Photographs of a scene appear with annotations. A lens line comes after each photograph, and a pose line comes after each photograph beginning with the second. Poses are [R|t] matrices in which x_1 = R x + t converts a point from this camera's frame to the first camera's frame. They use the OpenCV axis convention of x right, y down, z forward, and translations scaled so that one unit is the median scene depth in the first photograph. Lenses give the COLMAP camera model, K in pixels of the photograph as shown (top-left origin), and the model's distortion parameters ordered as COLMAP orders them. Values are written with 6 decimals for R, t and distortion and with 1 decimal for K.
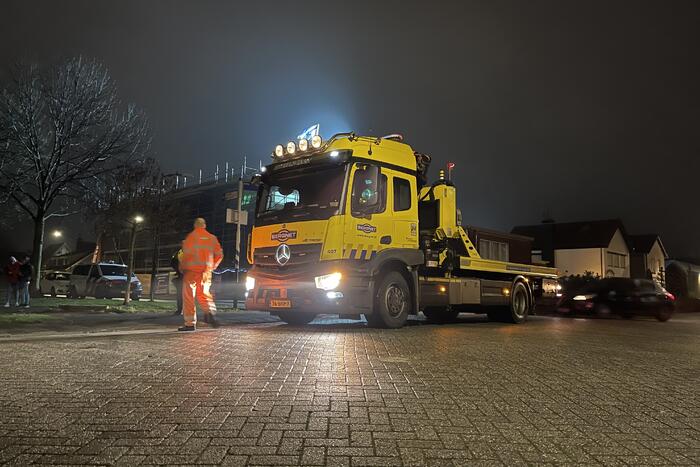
lens RADIAL K [[528.1, 0, 350.0], [0, 528.1, 233.5], [0, 0, 1]] dist [0.069723, -0.070068]
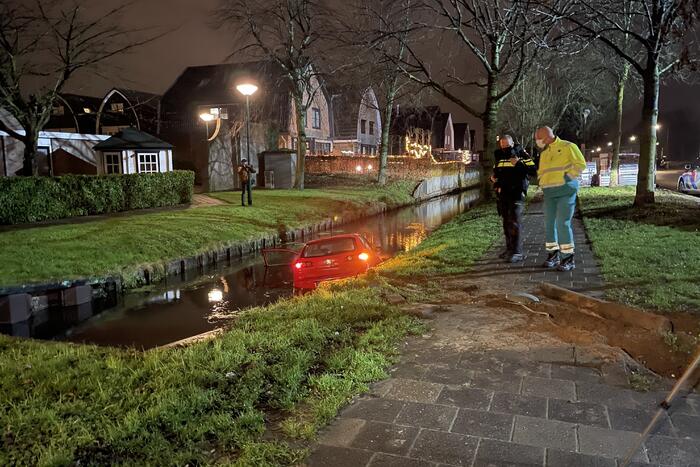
lens RADIAL K [[528.1, 0, 350.0], [0, 528.1, 233.5], [0, 0, 1]] dist [0.069723, -0.070068]
pose [[0.399770, 0.090010, -0.912185, -0.481190], [0.121091, 0.981259, 0.149894, 0.056626], [0.908582, -0.170381, 0.381378, 1.346926]]
